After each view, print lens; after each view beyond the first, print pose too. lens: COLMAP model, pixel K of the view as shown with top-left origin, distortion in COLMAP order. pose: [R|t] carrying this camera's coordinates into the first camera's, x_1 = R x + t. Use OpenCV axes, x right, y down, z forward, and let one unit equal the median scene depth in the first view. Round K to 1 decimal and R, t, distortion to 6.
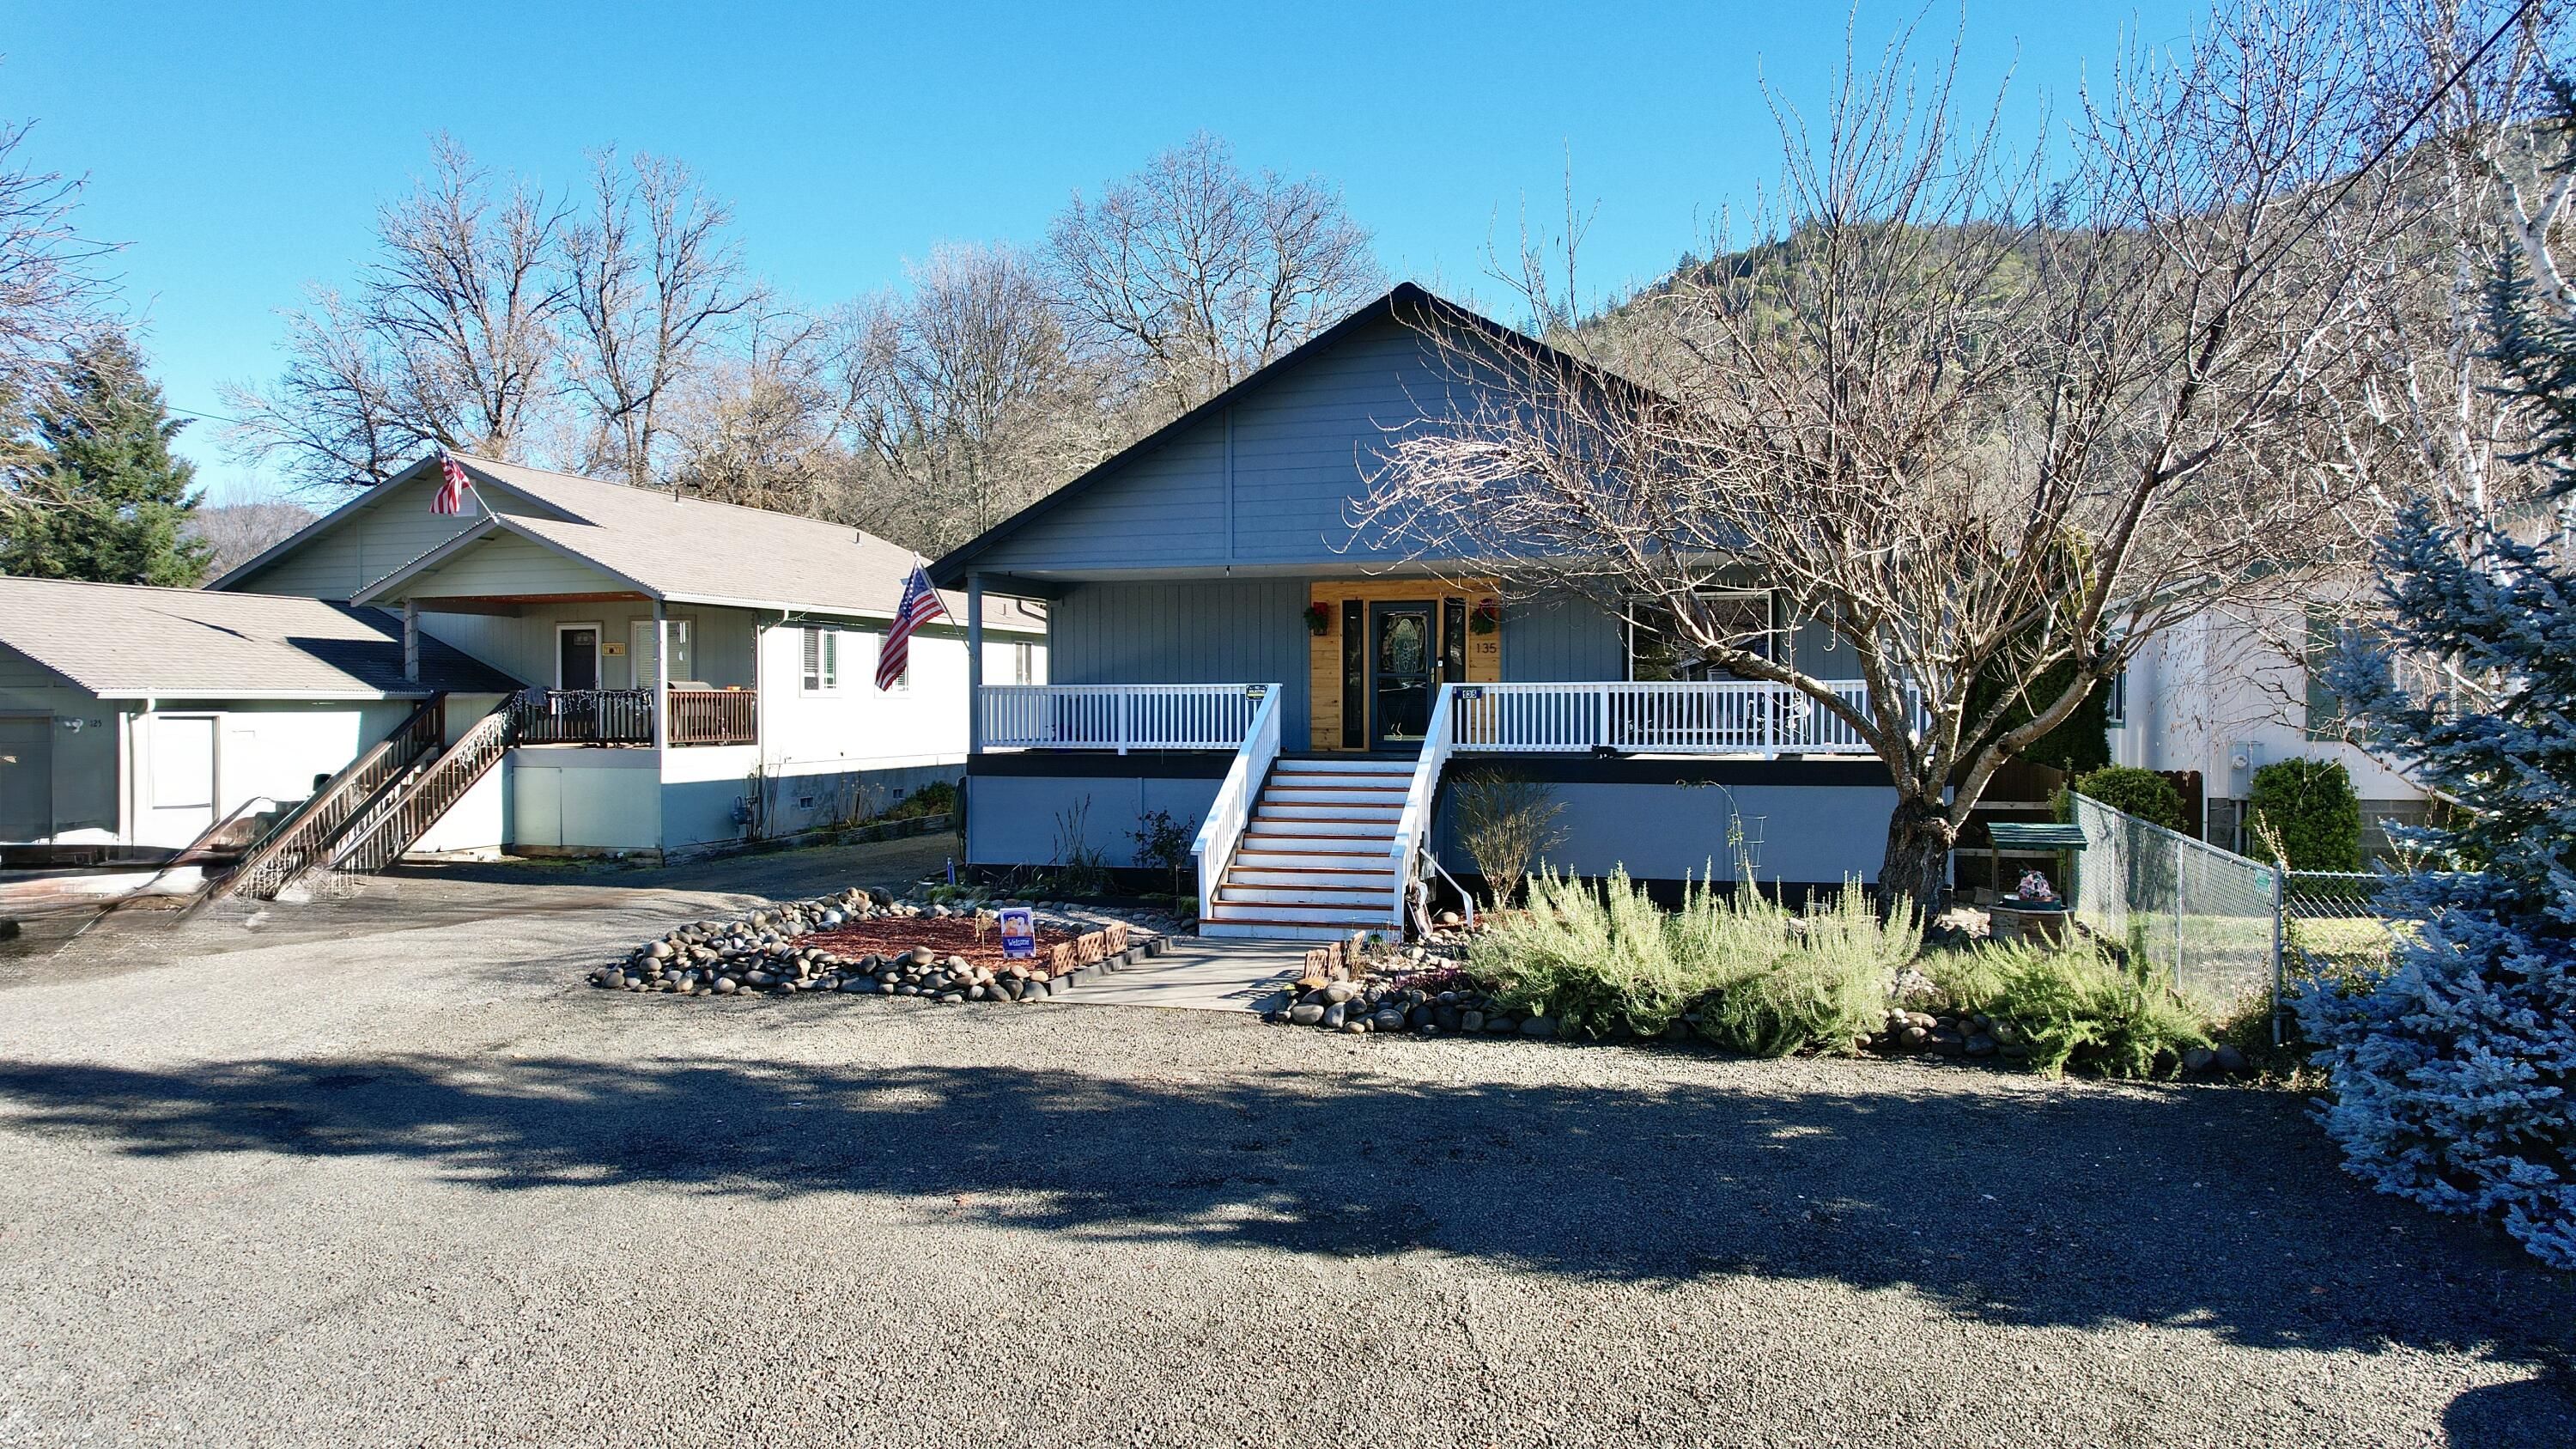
lens RADIAL K [[1647.1, 0, 1289.9], [0, 1647.1, 707.9], [0, 0, 1]] dist [-0.040598, -0.000514]
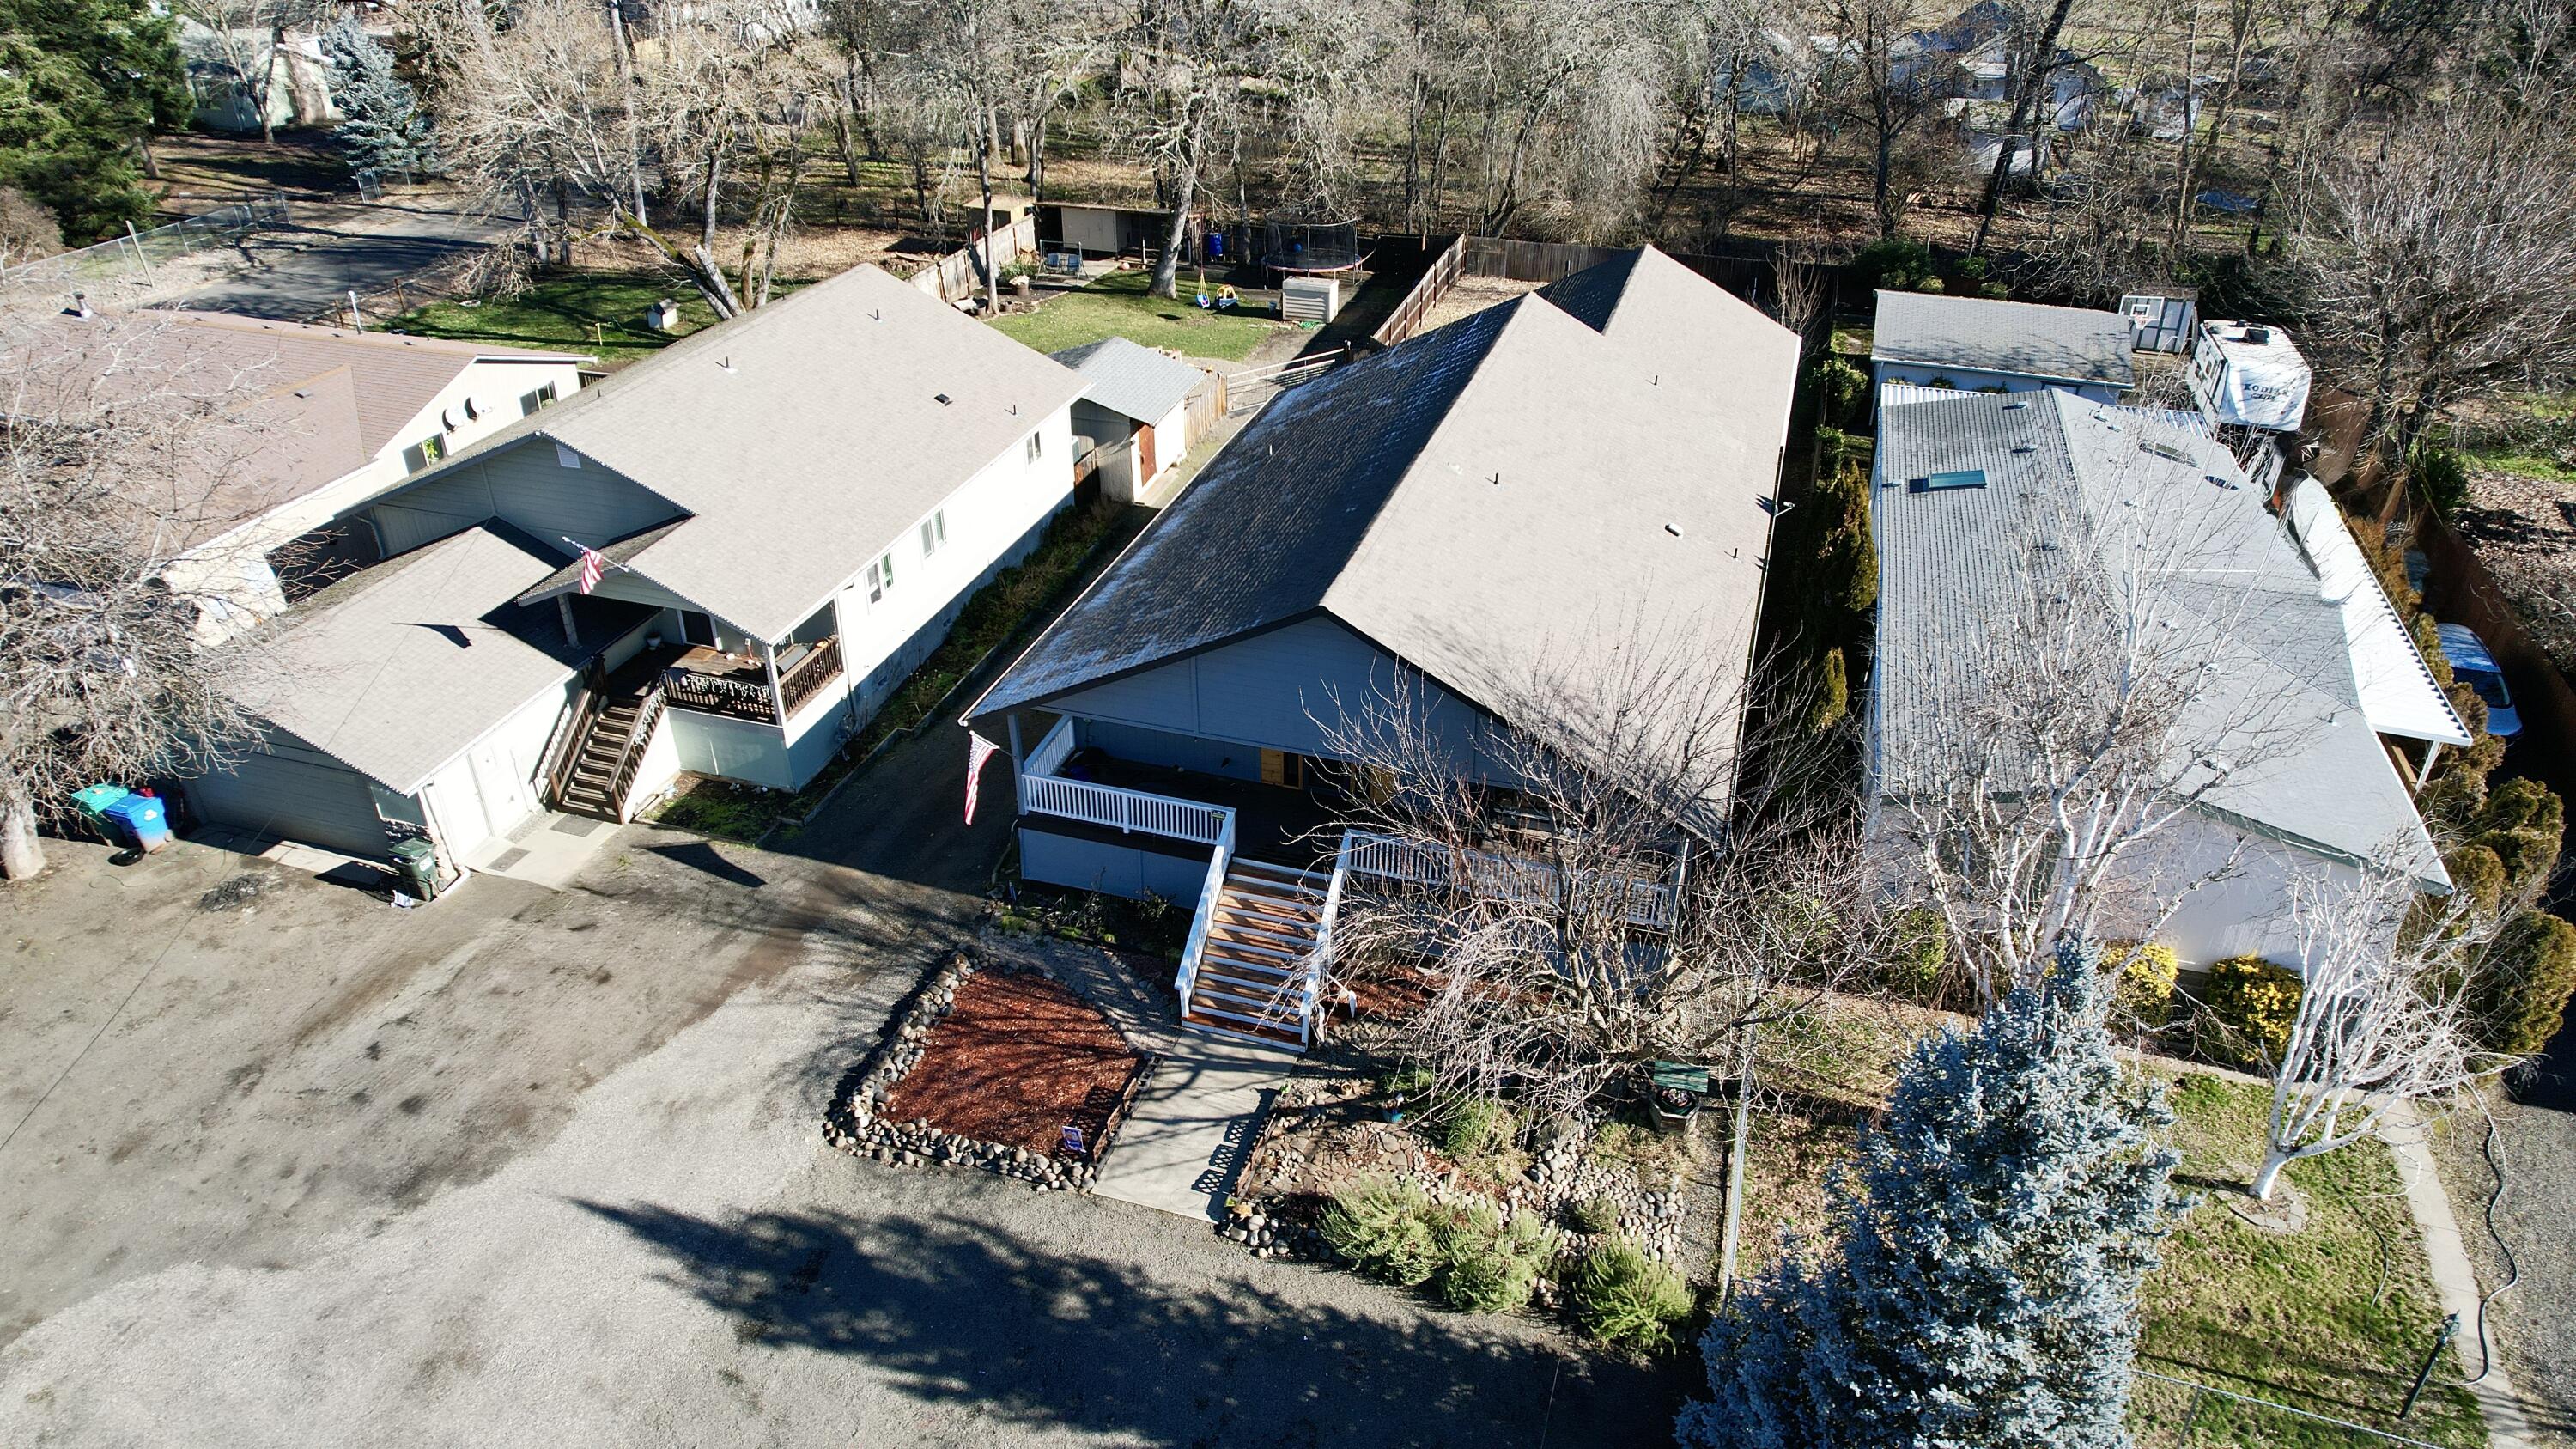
lens RADIAL K [[1635.7, 0, 1299.2], [0, 1635.7, 729.0], [0, 0, 1]] dist [-0.067769, 0.059051]
pose [[0.999986, 0.005251, -0.000358, 0.046686], [-0.004321, 0.857912, 0.513778, -0.733325], [0.003005, -0.513769, 0.857923, -0.165401]]
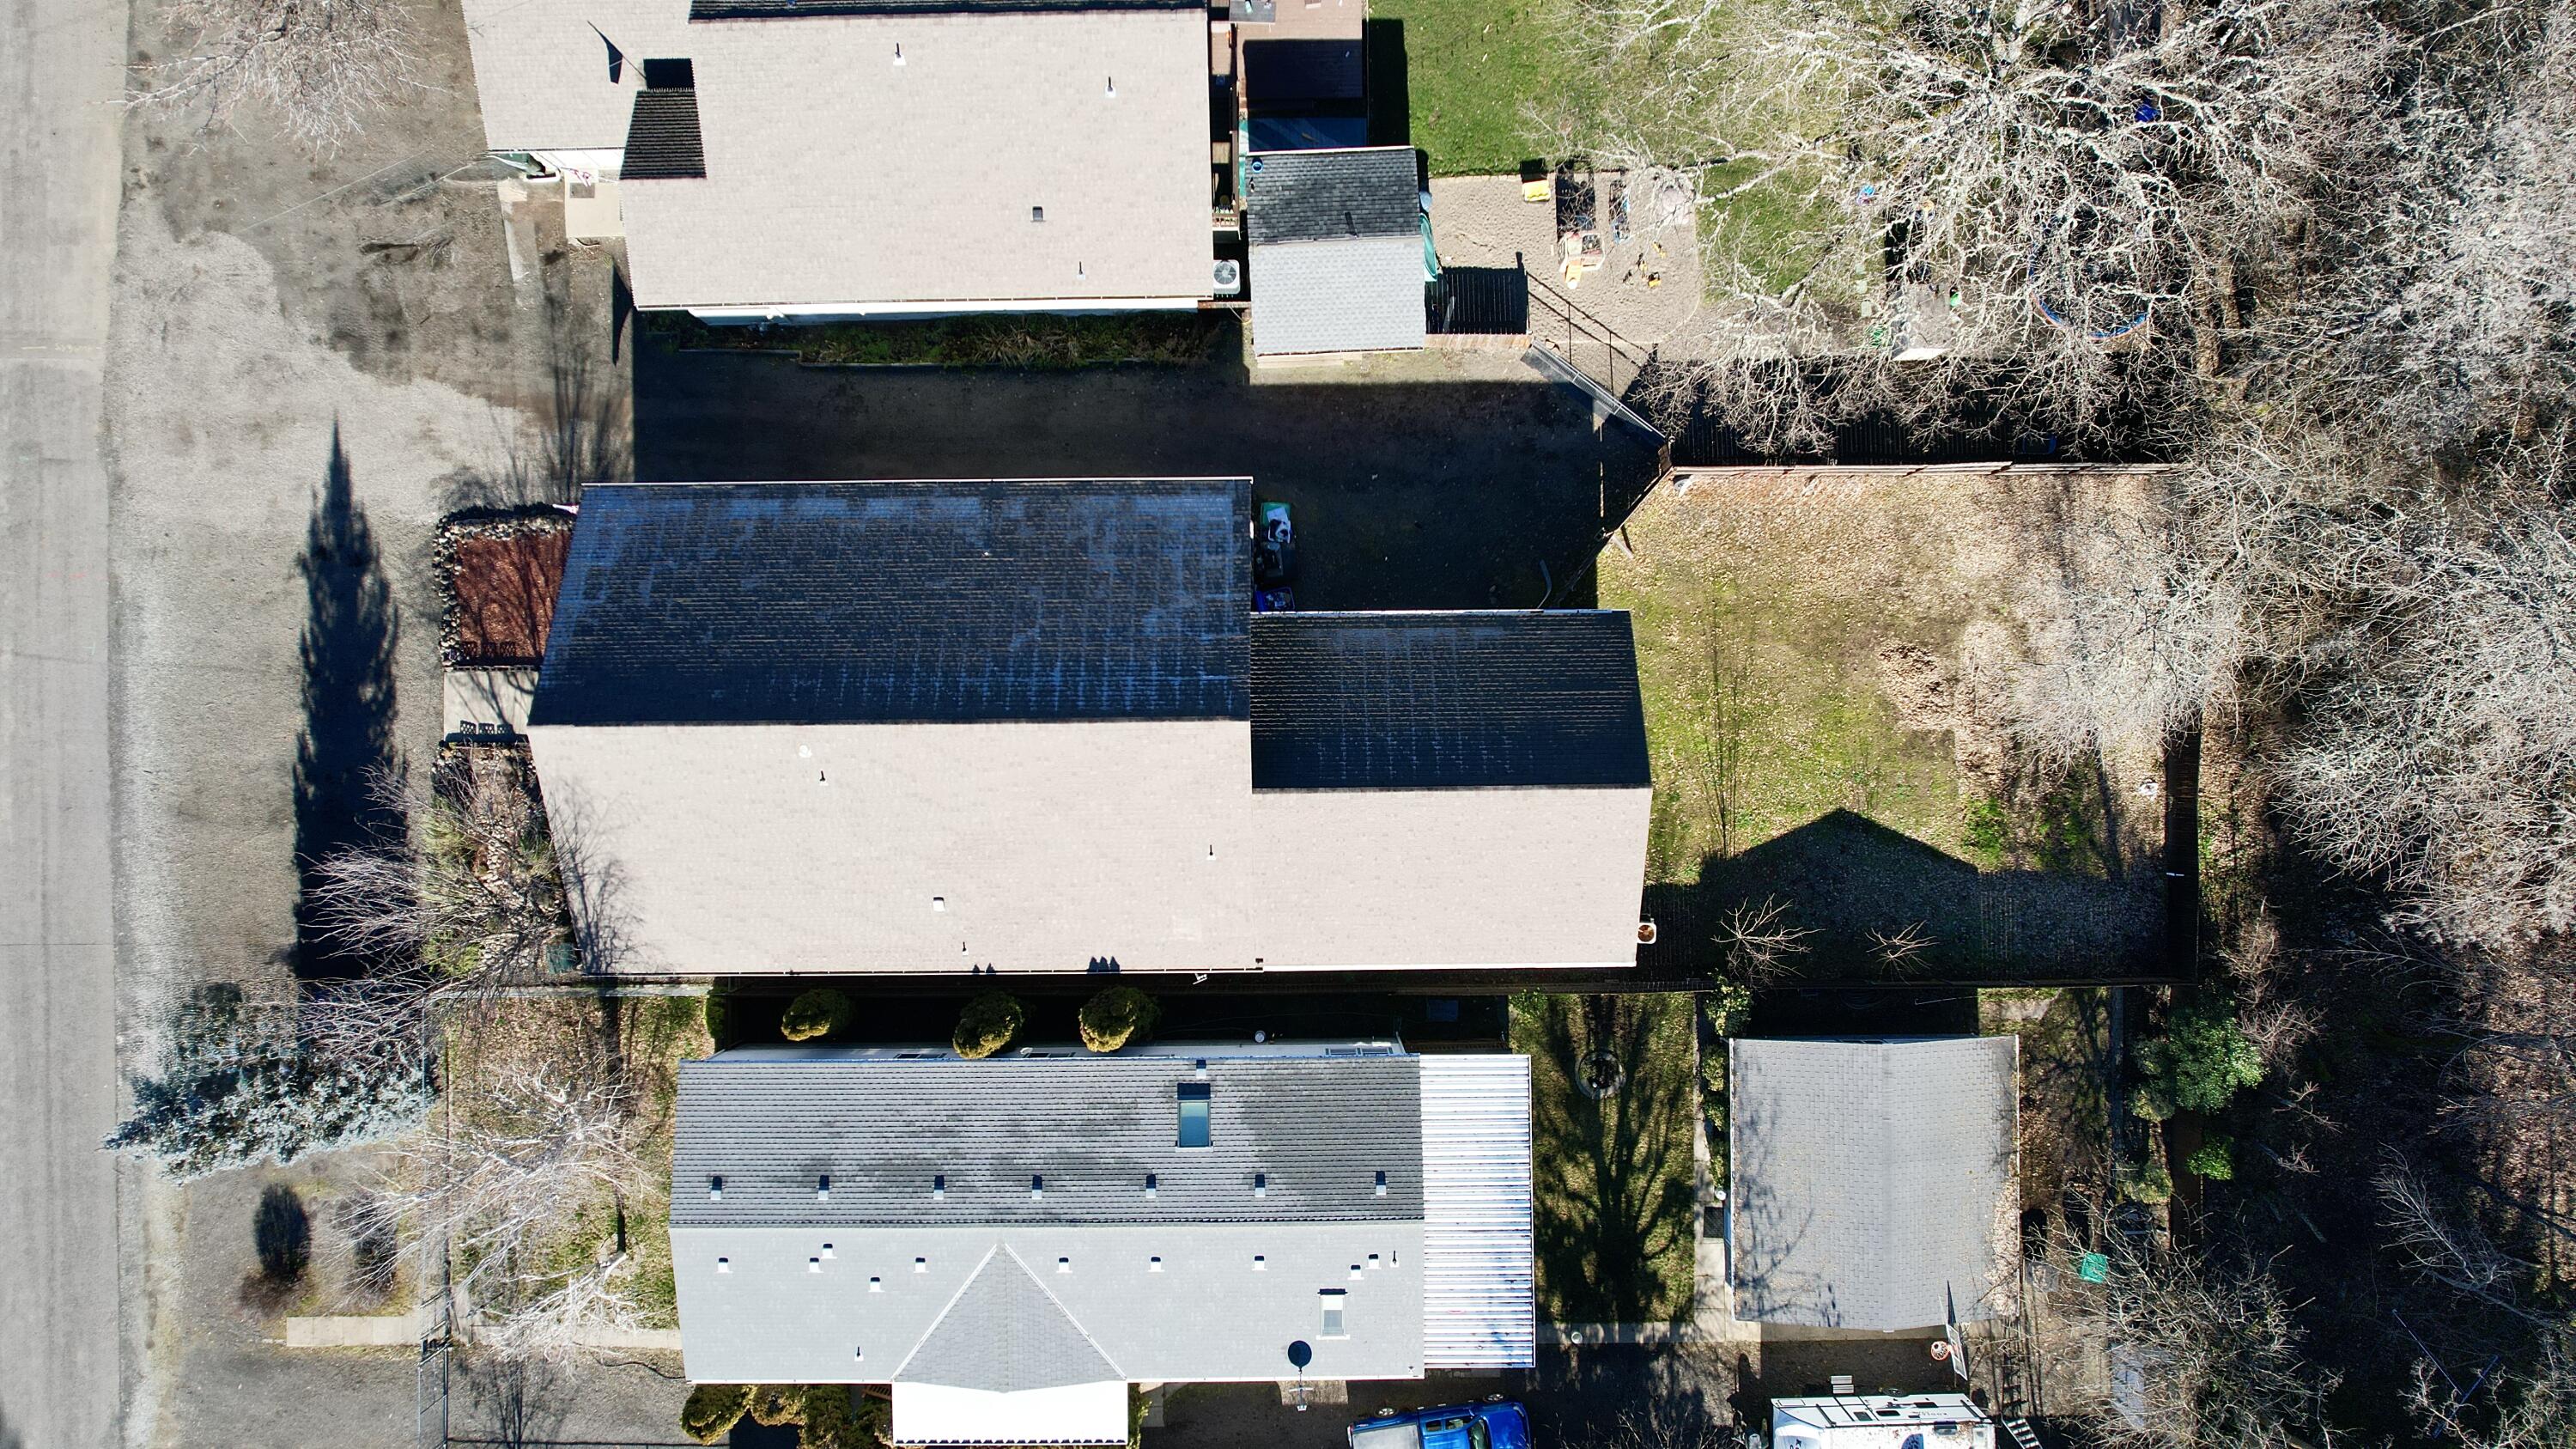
lens RADIAL K [[1647.1, 0, 1289.9], [0, 1647.1, 707.9], [0, 0, 1]] dist [-0.040598, -0.000514]
pose [[0.305353, 0.952071, -0.017919, 0.332963], [-0.010157, 0.022073, 0.999705, -2.053382], [0.952185, -0.305081, 0.016410, 1.652889]]
